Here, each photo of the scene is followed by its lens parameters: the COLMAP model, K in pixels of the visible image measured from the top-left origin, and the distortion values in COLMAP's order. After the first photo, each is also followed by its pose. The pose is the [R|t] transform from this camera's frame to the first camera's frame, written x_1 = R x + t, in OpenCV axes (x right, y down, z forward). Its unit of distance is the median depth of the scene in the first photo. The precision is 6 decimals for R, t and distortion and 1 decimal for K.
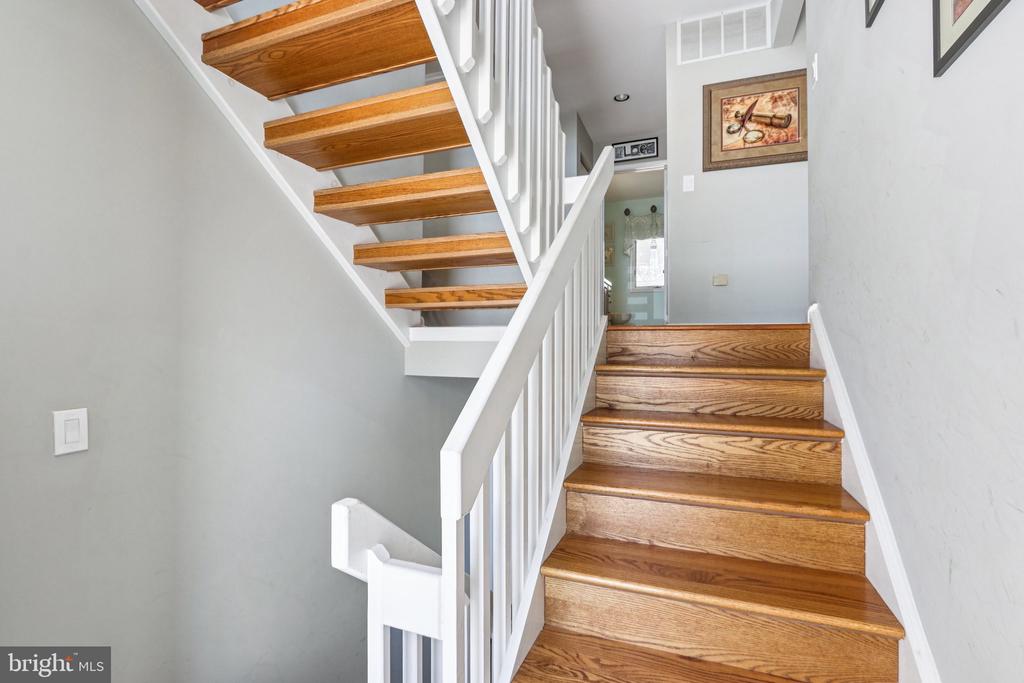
lens RADIAL K [[477.6, 0, 512.6], [0, 477.6, 341.9], [0, 0, 1]] dist [-0.017496, 0.000035]
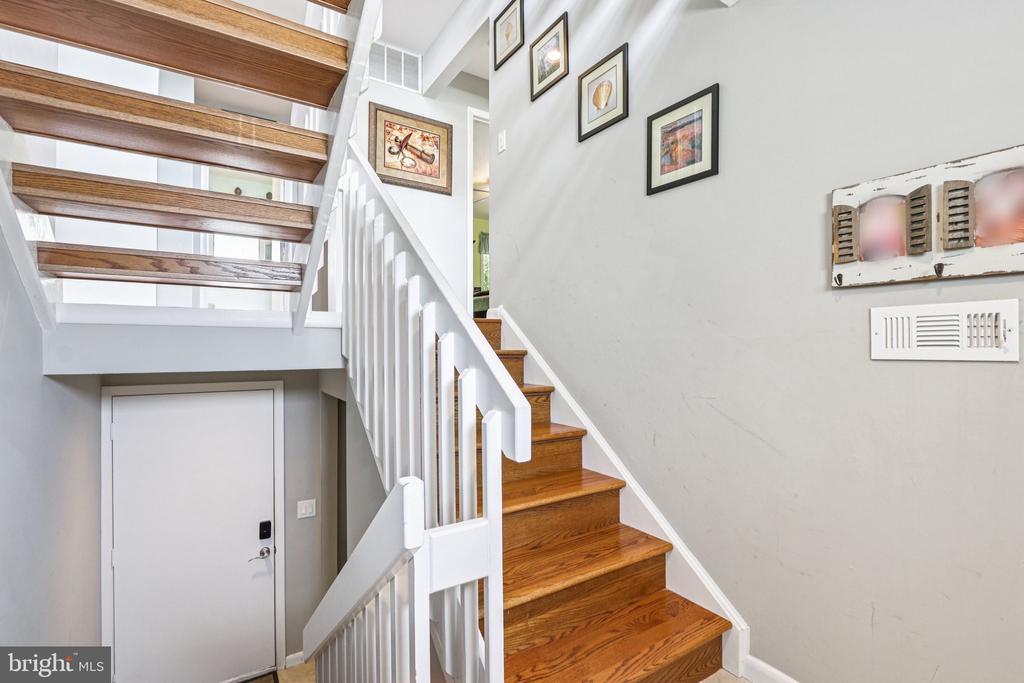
lens RADIAL K [[477.6, 0, 514.6], [0, 477.6, 344.7], [0, 0, 1]] dist [-0.017496, 0.000035]
pose [[0.575655, -0.001791, 0.817691, -0.322069], [-0.004619, 0.999975, 0.005442, 0.018412], [-0.817680, -0.006910, 0.575632, 0.087100]]
